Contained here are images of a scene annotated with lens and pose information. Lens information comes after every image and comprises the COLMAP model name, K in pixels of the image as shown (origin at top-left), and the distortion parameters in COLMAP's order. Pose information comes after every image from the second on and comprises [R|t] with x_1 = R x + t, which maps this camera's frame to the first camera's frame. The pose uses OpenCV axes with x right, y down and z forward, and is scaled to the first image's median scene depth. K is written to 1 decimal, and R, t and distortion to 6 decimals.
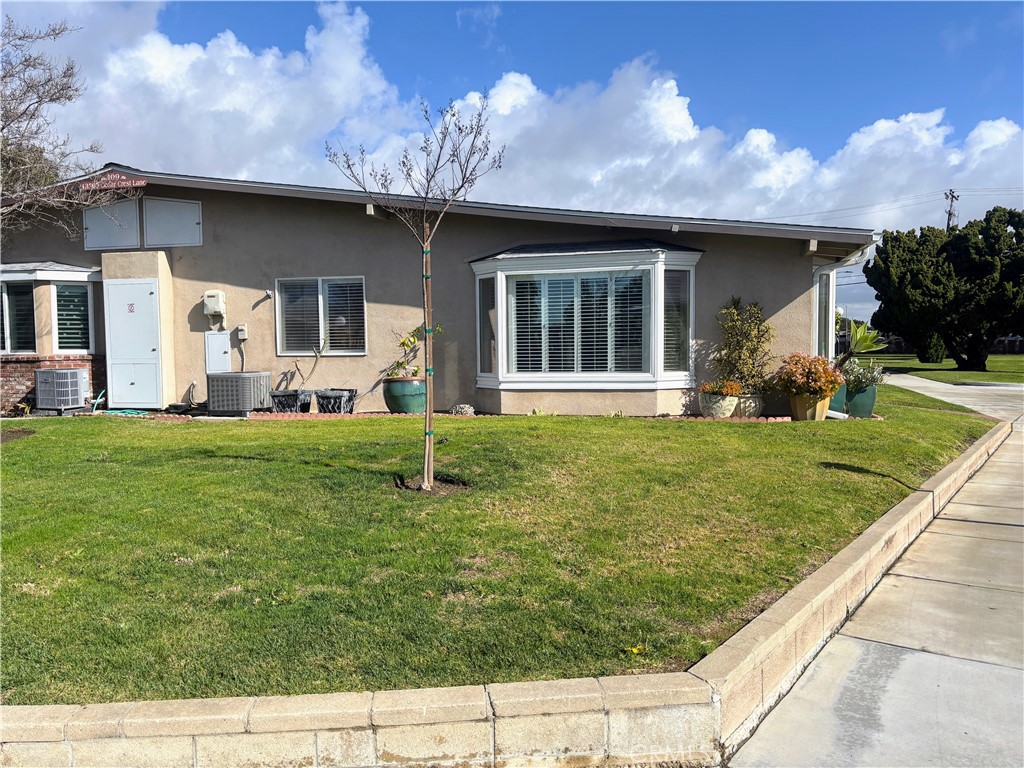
lens RADIAL K [[765.0, 0, 511.2], [0, 765.0, 385.0], [0, 0, 1]] dist [0.054379, -0.043384]
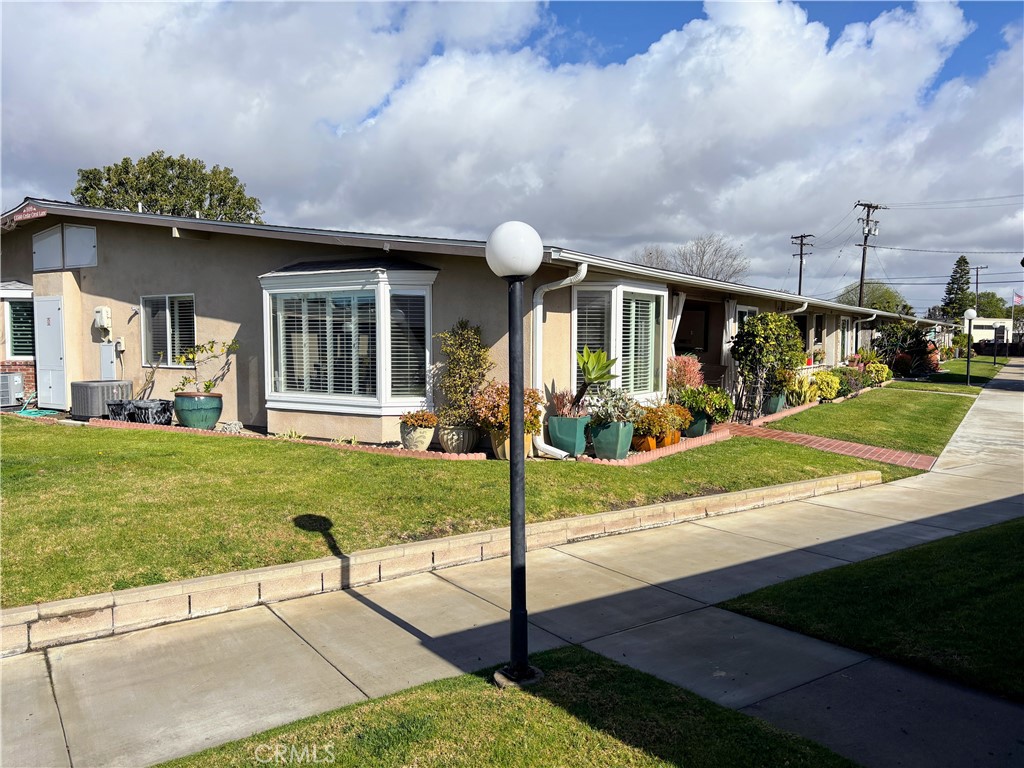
lens RADIAL K [[765.0, 0, 512.4], [0, 765.0, 381.6], [0, 0, 1]] dist [0.054379, -0.043384]
pose [[0.949908, 0.030550, -0.311034, 0.579222], [-0.029758, 0.999531, 0.007291, -0.043654], [0.311110, 0.002330, 0.950371, 0.133097]]
